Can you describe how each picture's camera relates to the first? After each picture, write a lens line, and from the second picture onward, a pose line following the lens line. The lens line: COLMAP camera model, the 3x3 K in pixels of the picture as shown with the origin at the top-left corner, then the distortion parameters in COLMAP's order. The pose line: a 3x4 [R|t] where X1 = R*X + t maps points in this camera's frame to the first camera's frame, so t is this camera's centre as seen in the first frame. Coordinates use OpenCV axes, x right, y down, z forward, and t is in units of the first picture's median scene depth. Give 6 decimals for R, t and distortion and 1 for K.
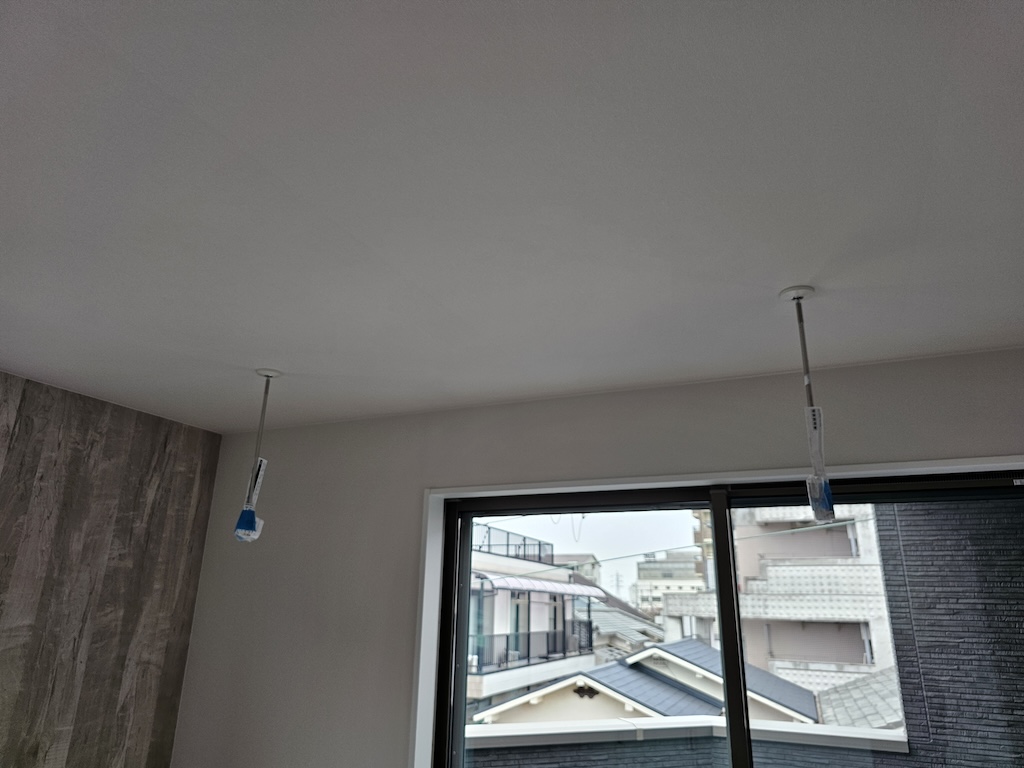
lens RADIAL K [[702.3, 0, 509.7], [0, 702.3, 367.1], [0, 0, 1]] dist [0.011579, 0.001063]
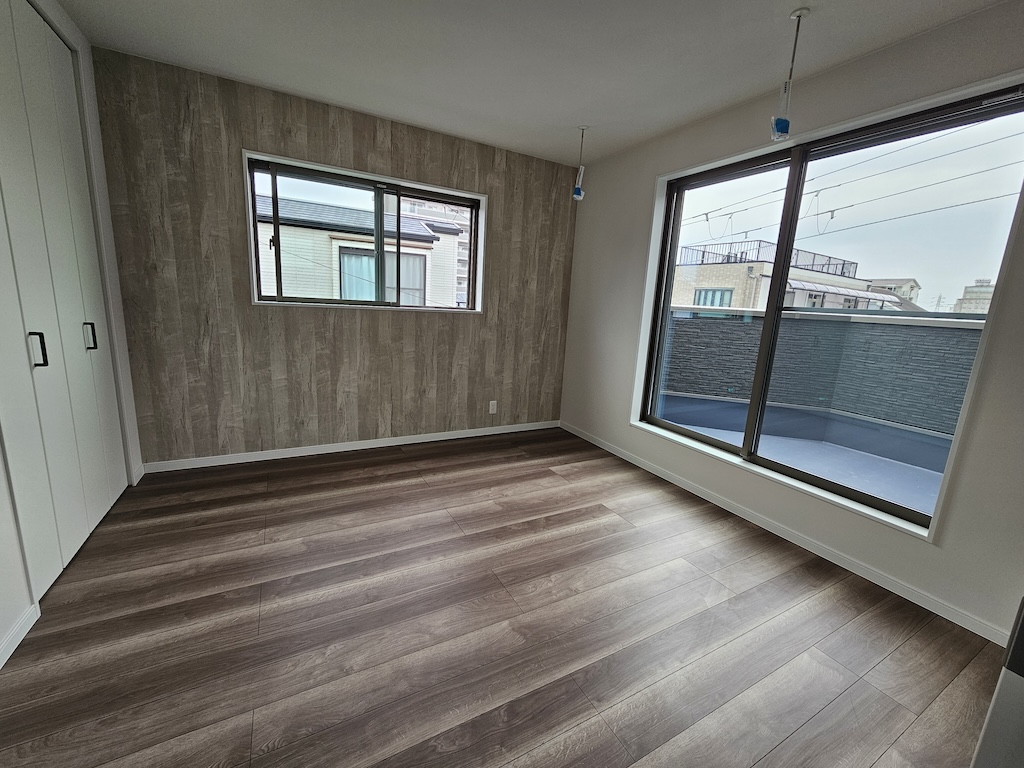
lens RADIAL K [[419.5, 0, 512.0], [0, 419.5, 384.0], [0, 0, 1]] dist [0.005493, -0.000286]
pose [[0.796034, 0.147984, -0.586883, 0.380231], [0.149172, 0.891769, 0.427195, 0.120560], [0.586582, -0.427608, 0.687803, -0.447058]]
